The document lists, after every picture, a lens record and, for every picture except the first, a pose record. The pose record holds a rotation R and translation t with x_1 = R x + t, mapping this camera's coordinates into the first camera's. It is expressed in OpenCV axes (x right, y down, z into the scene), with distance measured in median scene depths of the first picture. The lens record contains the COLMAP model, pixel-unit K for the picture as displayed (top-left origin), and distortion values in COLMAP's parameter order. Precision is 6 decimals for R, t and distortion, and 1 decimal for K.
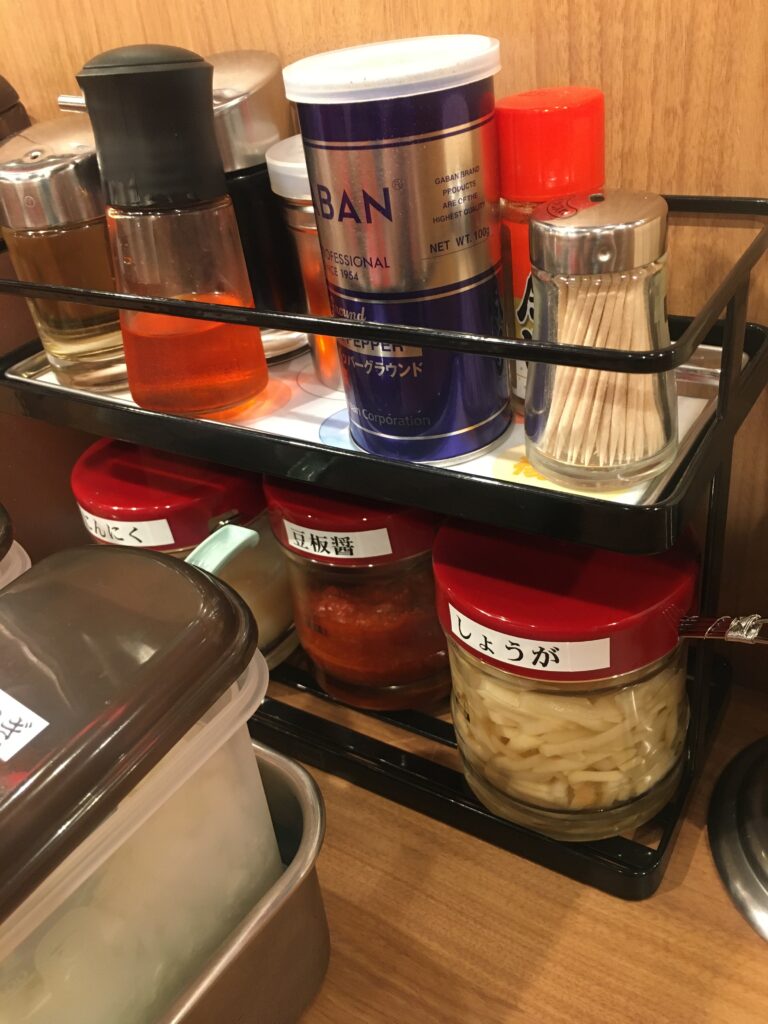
lens RADIAL K [[871.5, 0, 385.6], [0, 871.5, 505.6], [0, 0, 1]] dist [0.061114, -0.110042]
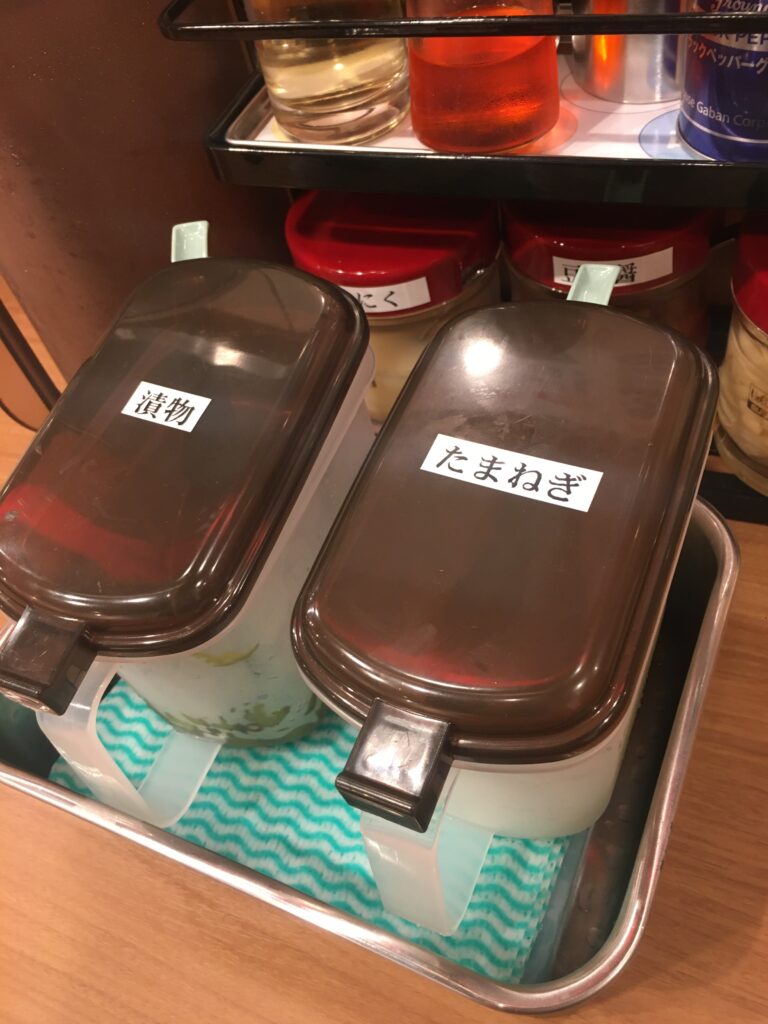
lens RADIAL K [[871.5, 0, 385.6], [0, 871.5, 505.6], [0, 0, 1]] dist [0.061114, -0.110042]
pose [[0.974821, -0.189398, 0.117698, -0.575578], [0.149113, 0.946114, 0.287462, -0.036641], [-0.165800, -0.262673, 0.950533, 0.042502]]
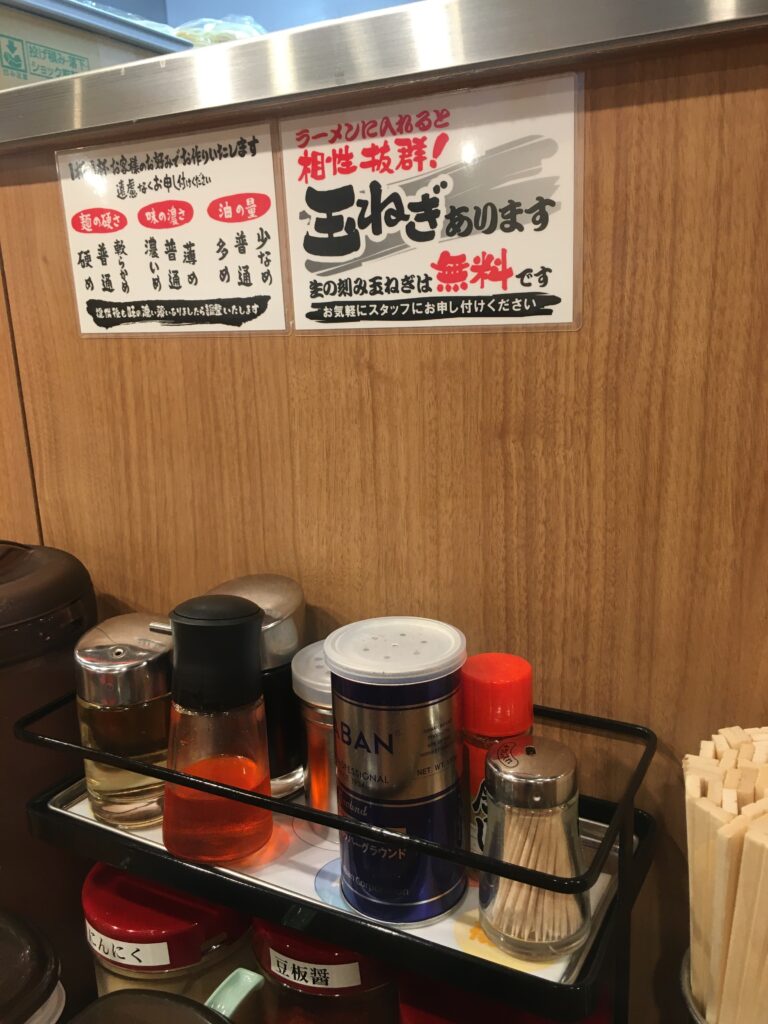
lens RADIAL K [[871.5, 0, 385.6], [0, 871.5, 505.6], [0, 0, 1]] dist [0.061114, -0.110042]
pose [[0.993838, 0.073449, 0.083008, -0.128079], [-0.039891, 0.935755, -0.350388, -0.165487], [-0.103411, 0.344918, 0.932919, -0.411779]]
